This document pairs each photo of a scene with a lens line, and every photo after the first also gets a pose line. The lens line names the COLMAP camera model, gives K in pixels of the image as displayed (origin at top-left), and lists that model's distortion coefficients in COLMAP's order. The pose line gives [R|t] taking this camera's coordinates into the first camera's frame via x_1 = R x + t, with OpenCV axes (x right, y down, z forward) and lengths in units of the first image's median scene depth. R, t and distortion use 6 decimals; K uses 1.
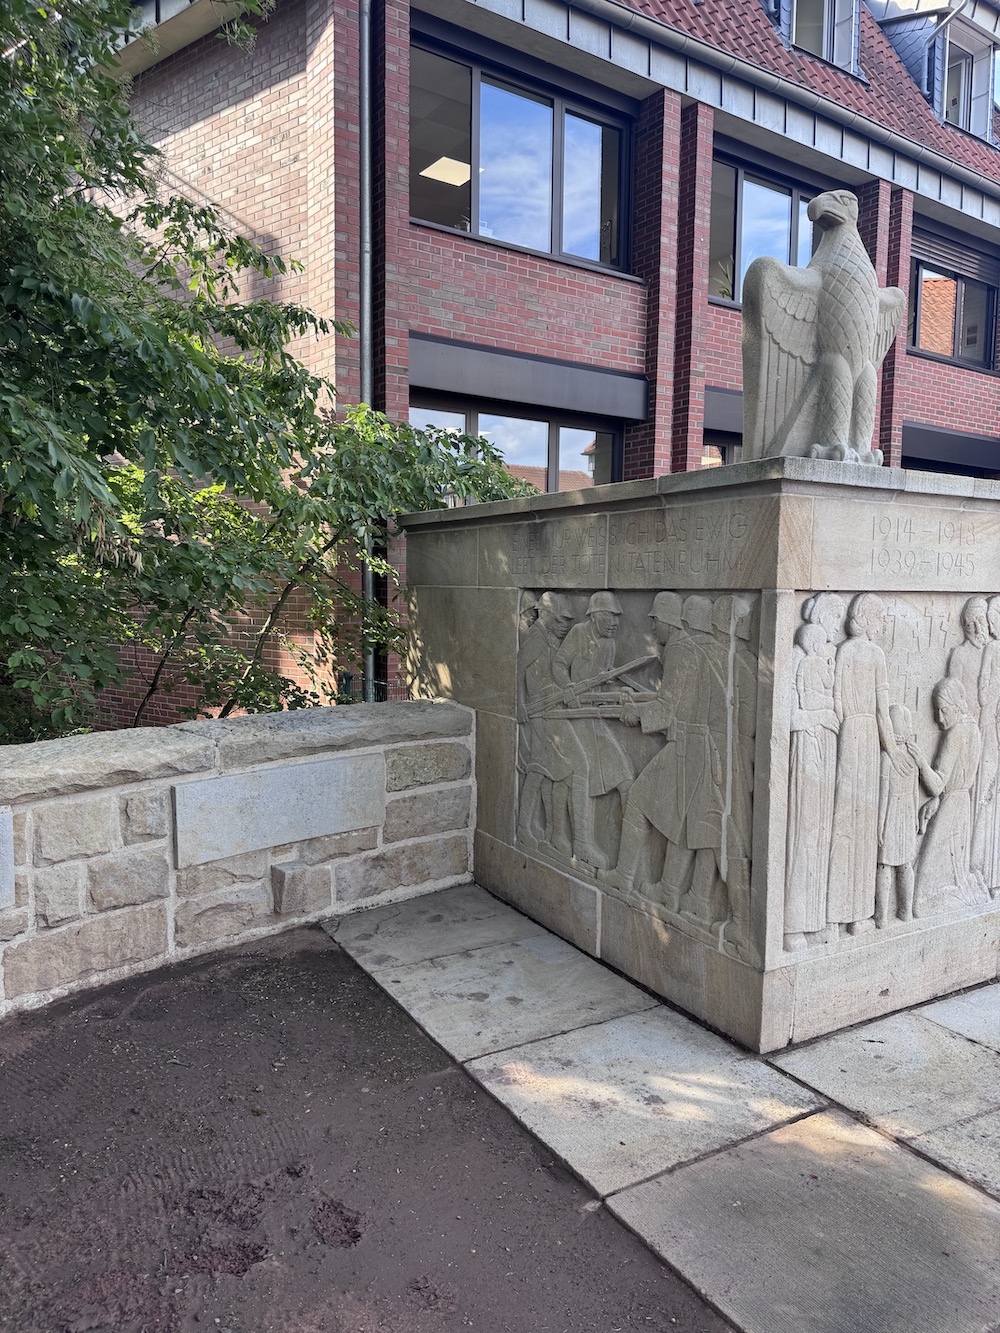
lens RADIAL K [[949.8, 0, 500.0], [0, 949.8, 666.5], [0, 0, 1]] dist [0.033975, -0.001810]
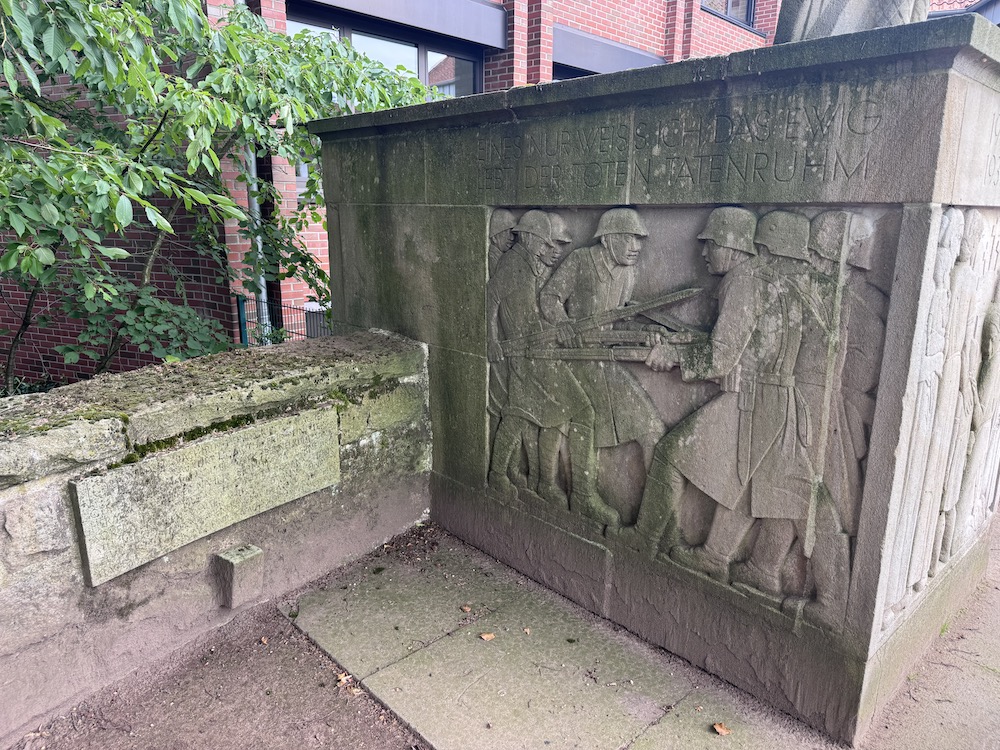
lens RADIAL K [[708.6, 0, 500.0], [0, 708.6, 375.0], [0, 0, 1]] dist [0.004370, -0.010527]
pose [[0.972180, -0.058364, 0.226846, -0.137467], [0.024310, 0.988371, 0.150108, -0.030277], [-0.232969, -0.140417, 0.962293, 0.401663]]
